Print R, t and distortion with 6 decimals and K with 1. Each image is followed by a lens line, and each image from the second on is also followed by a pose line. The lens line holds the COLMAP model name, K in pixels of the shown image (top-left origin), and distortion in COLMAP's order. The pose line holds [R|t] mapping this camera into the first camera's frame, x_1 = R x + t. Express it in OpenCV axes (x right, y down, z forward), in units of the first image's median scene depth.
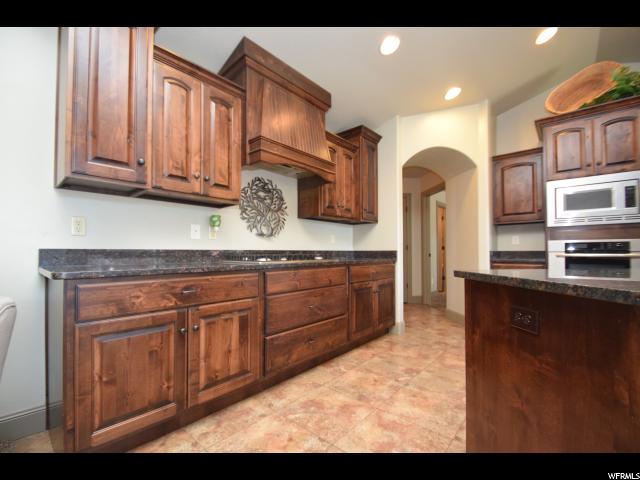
lens RADIAL K [[284.5, 0, 320.4], [0, 284.5, 246.5], [0, 0, 1]] dist [-0.000527, 0.000191]
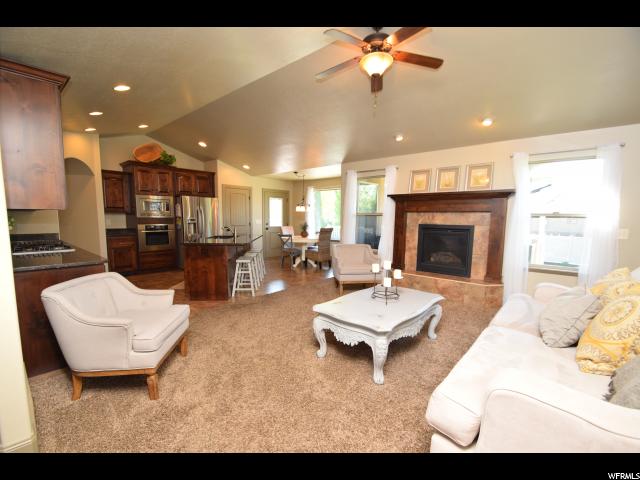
lens RADIAL K [[284.5, 0, 320.4], [0, 284.5, 246.5], [0, 0, 1]] dist [-0.000527, 0.000191]
pose [[0.014639, -0.105508, 0.994311, -1.244187], [-0.034386, 0.993776, 0.105957, -0.128340], [-0.999301, -0.035742, 0.010920, -0.323264]]
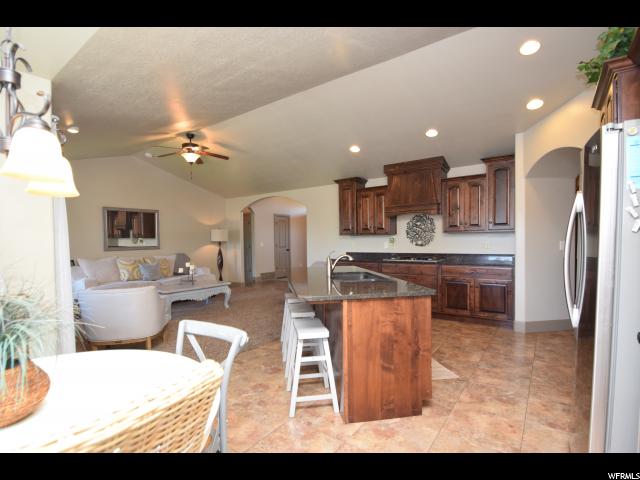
lens RADIAL K [[316.2, 0, 320.0], [0, 316.2, 240.0], [0, 0, 1]] dist [-0.000192, -0.000057]
pose [[0.077362, 0.002223, -0.997001, 1.682714], [0.030422, 0.999527, 0.004589, -0.095434], [0.996539, -0.030686, 0.077258, 0.164927]]
